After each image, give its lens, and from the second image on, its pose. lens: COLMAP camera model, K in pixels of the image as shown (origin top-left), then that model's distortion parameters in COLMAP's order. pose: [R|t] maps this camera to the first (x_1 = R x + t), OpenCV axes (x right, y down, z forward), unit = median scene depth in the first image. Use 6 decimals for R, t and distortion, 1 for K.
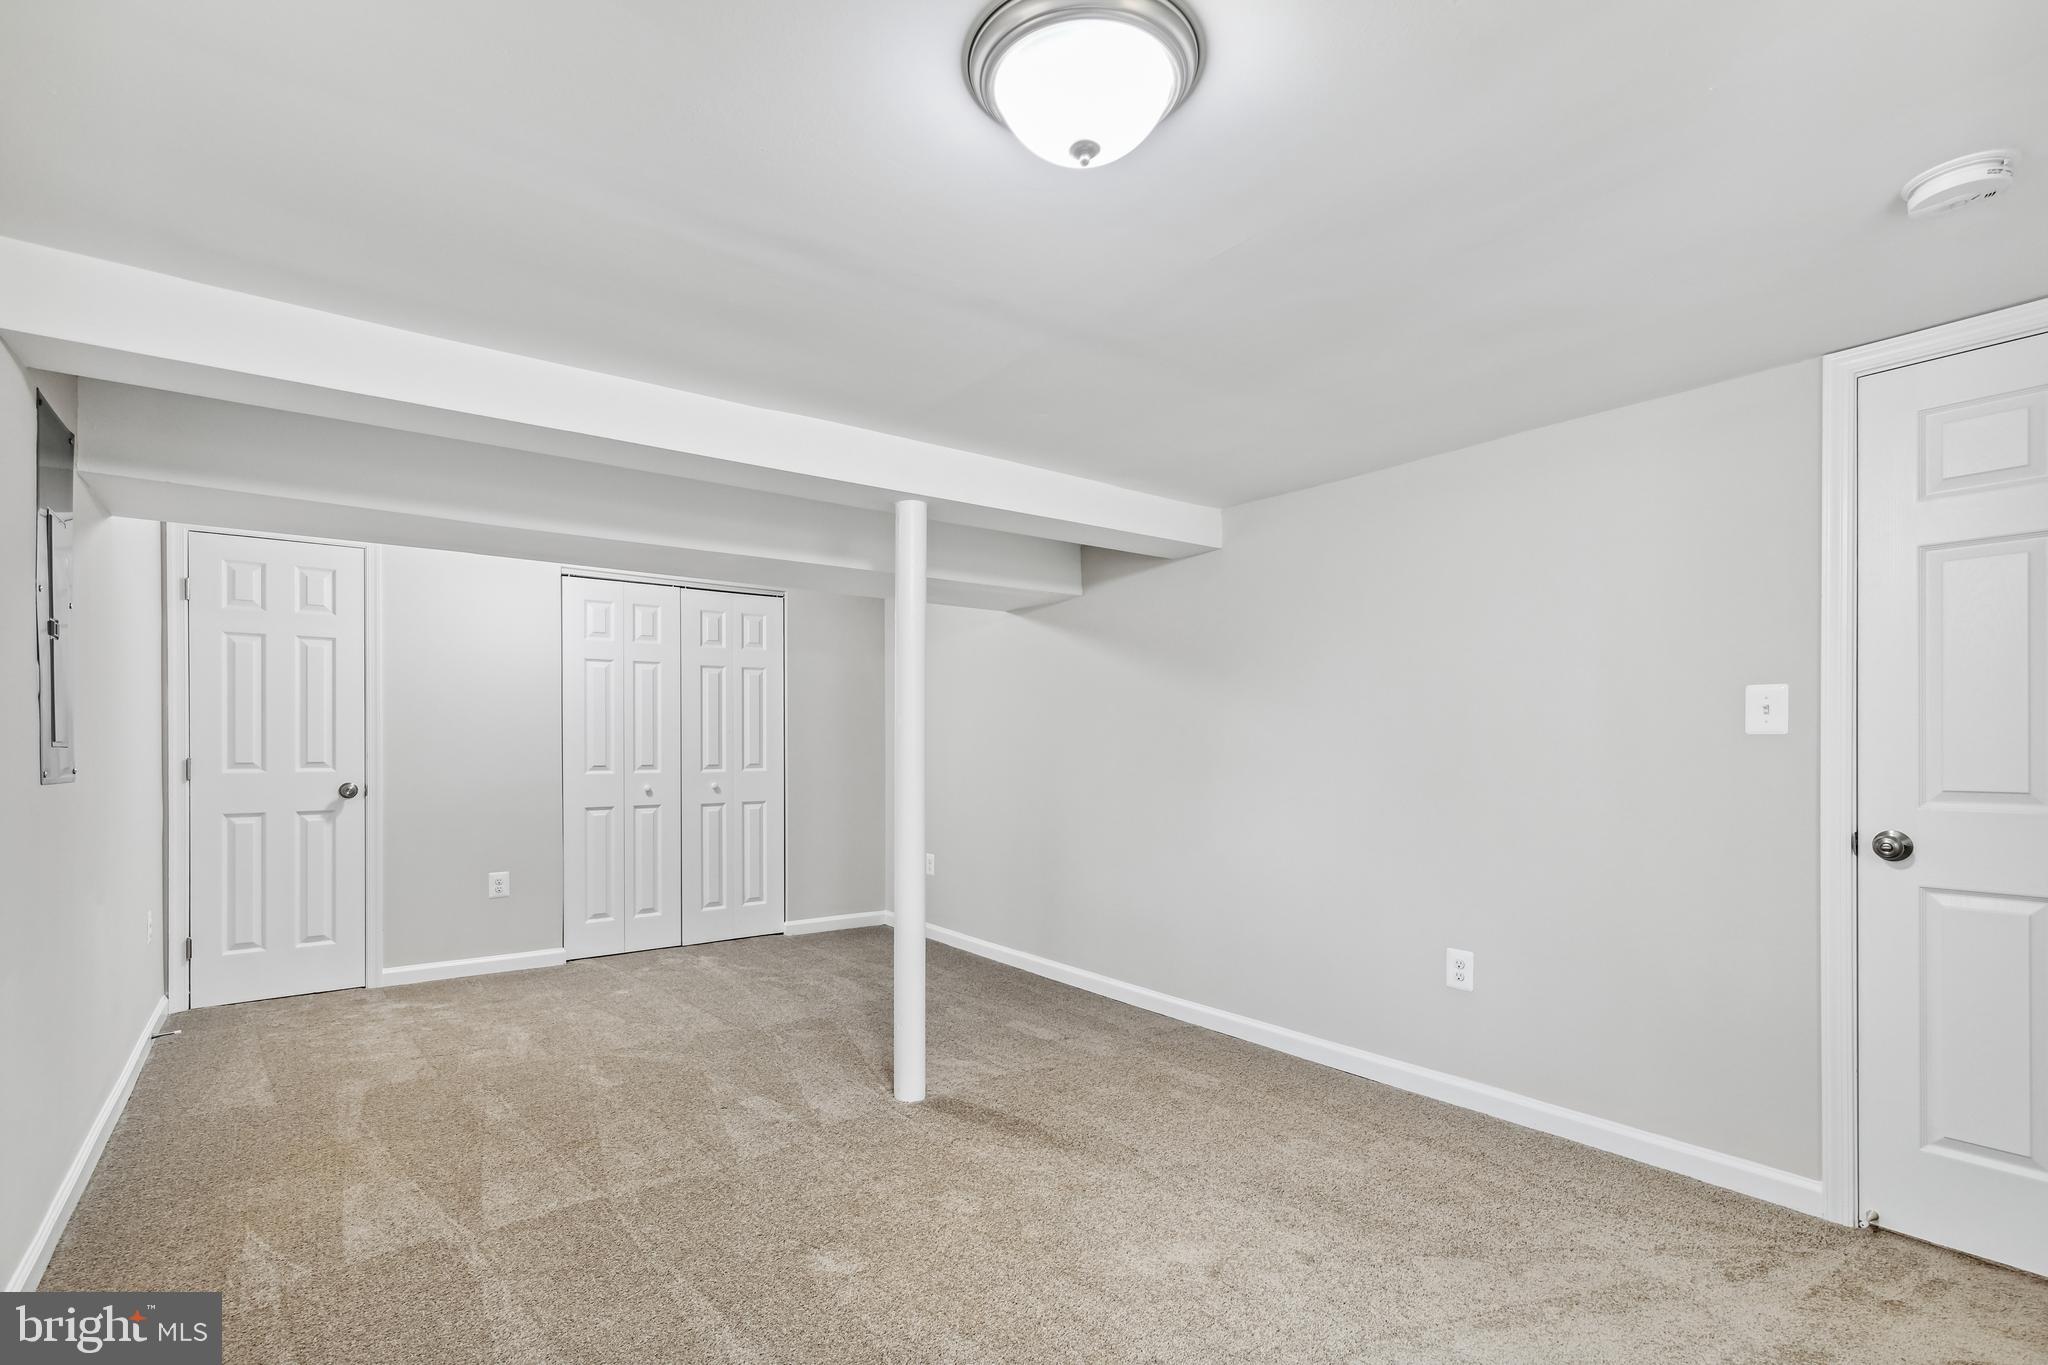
lens RADIAL K [[941.7, 0, 1026.3], [0, 941.7, 742.0], [0, 0, 1]] dist [-0.000232, 0.000051]
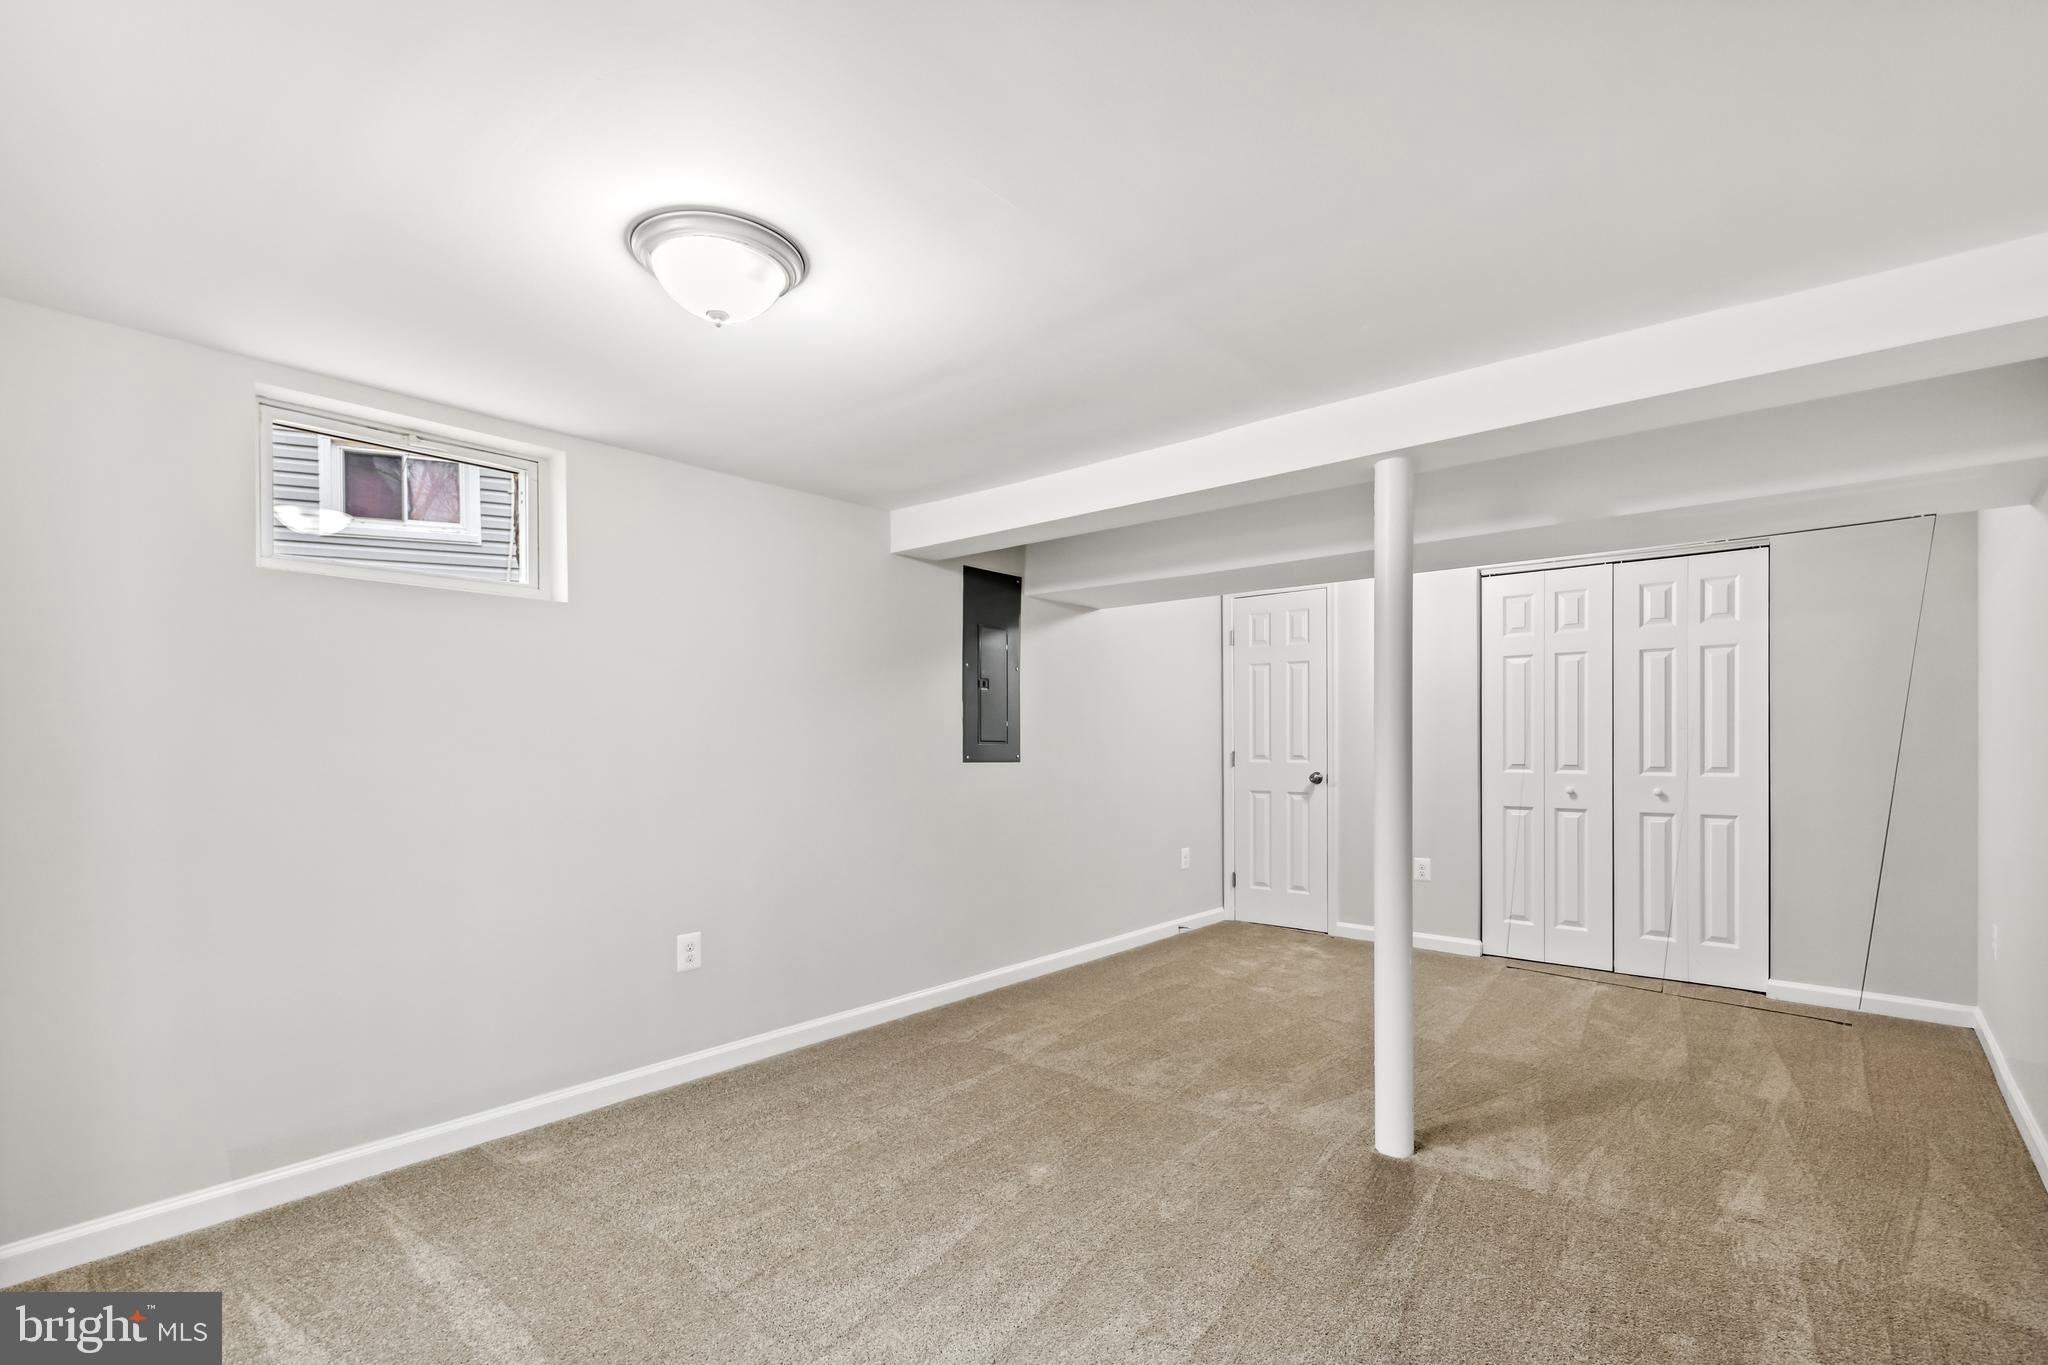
lens RADIAL K [[941.7, 0, 1026.3], [0, 941.7, 742.0], [0, 0, 1]] dist [-0.000232, 0.000051]
pose [[0.204374, -0.000749, -0.978893, 0.402644], [0.002110, 0.999998, -0.000325, 0.001550], [0.978891, -0.002000, 0.204375, 0.303780]]
